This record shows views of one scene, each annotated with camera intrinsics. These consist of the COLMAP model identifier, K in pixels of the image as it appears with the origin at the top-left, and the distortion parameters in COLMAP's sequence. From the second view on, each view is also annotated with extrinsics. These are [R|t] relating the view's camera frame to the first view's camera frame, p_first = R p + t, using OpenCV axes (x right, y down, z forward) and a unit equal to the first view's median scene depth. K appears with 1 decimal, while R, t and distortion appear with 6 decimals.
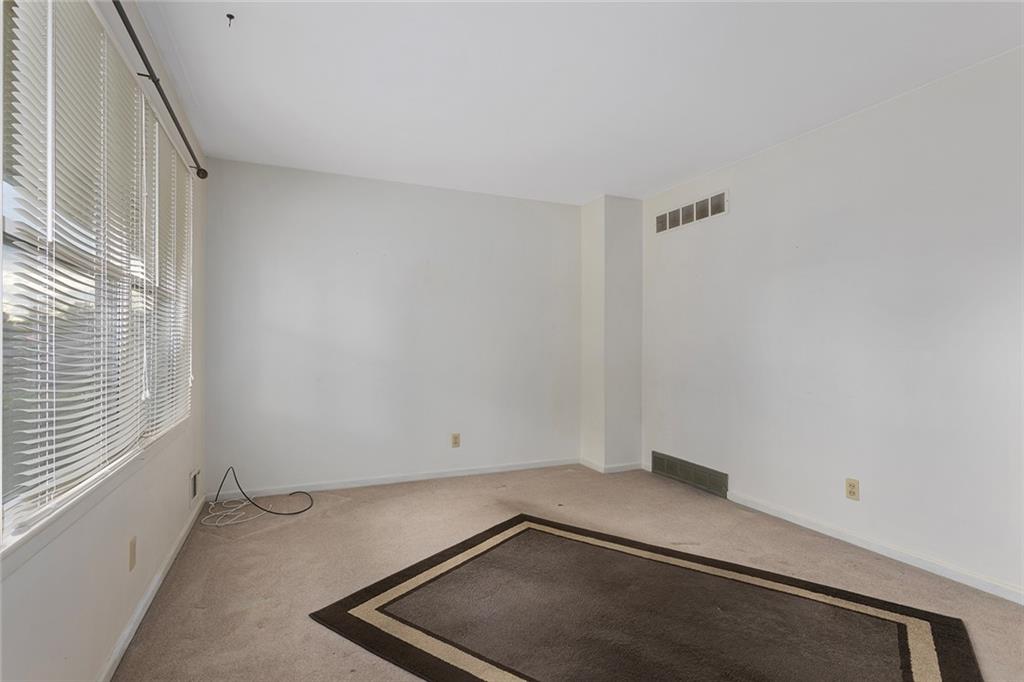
lens RADIAL K [[496.0, 0, 512.0], [0, 496.0, 341.0], [0, 0, 1]] dist [0.004442, 0.000372]
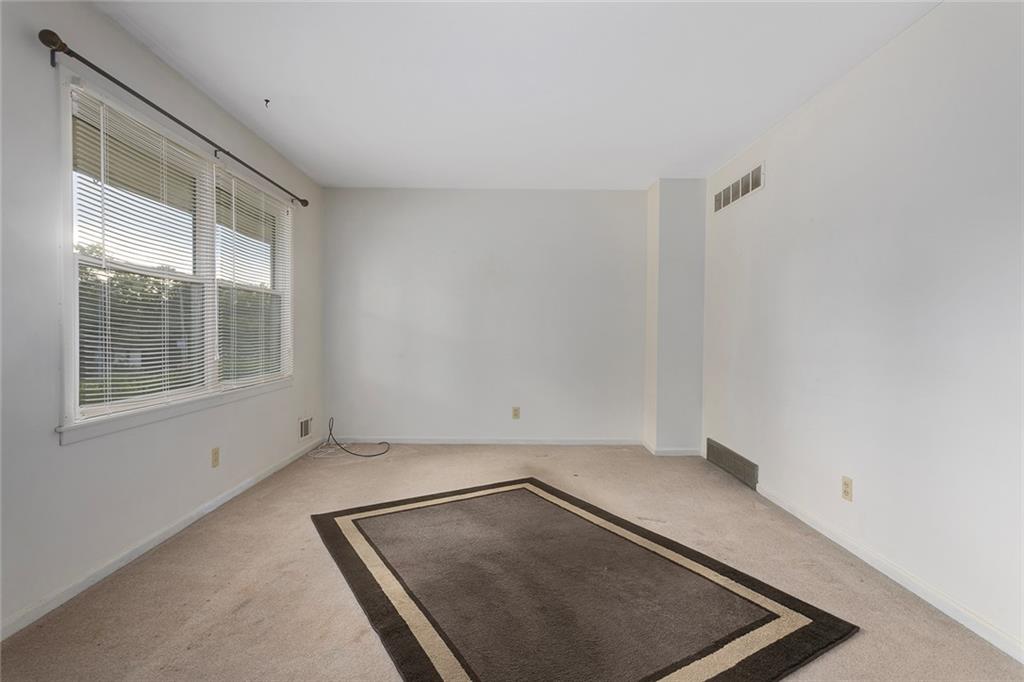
lens RADIAL K [[491.1, 0, 511.8], [0, 491.1, 330.4], [0, 0, 1]] dist [0.001426, 0.000407]
pose [[0.922858, 0.003952, -0.385120, 0.455601], [-0.000512, 0.999959, 0.009035, 0.004234], [0.385140, -0.008141, 0.922822, -0.051205]]
